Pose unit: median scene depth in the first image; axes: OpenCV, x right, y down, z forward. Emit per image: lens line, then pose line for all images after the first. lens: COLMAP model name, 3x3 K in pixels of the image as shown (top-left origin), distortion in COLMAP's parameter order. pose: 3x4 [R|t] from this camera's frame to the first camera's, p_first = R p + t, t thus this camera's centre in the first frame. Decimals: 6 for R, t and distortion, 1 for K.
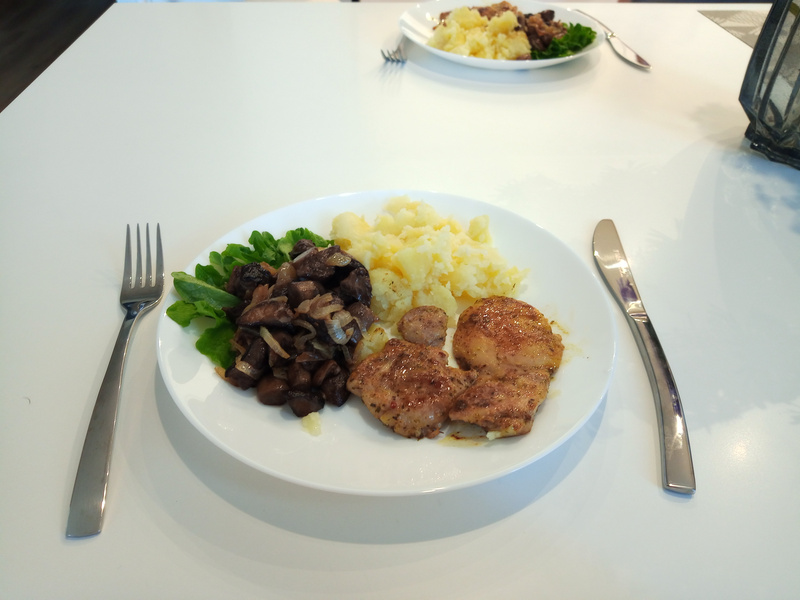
lens RADIAL K [[602.7, 0, 399.8], [0, 602.7, 299.3], [0, 0, 1]] dist [-0.006352, -0.009236]
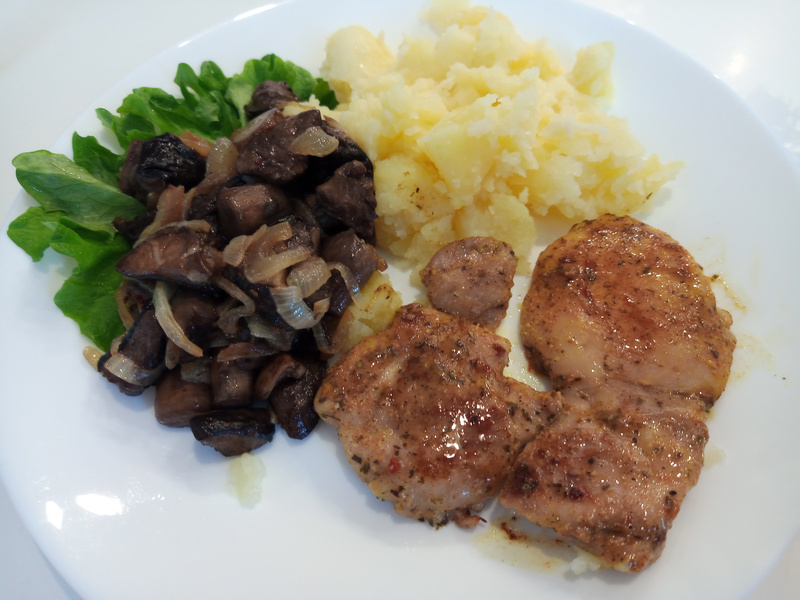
lens RADIAL K [[602.7, 0, 400.3], [0, 602.7, 301.0], [0, 0, 1]] dist [-0.006352, -0.009236]
pose [[0.993772, 0.070950, -0.085923, 0.026144], [-0.037268, 0.938314, 0.343769, -0.122852], [0.105013, -0.338426, 0.935115, 0.498812]]
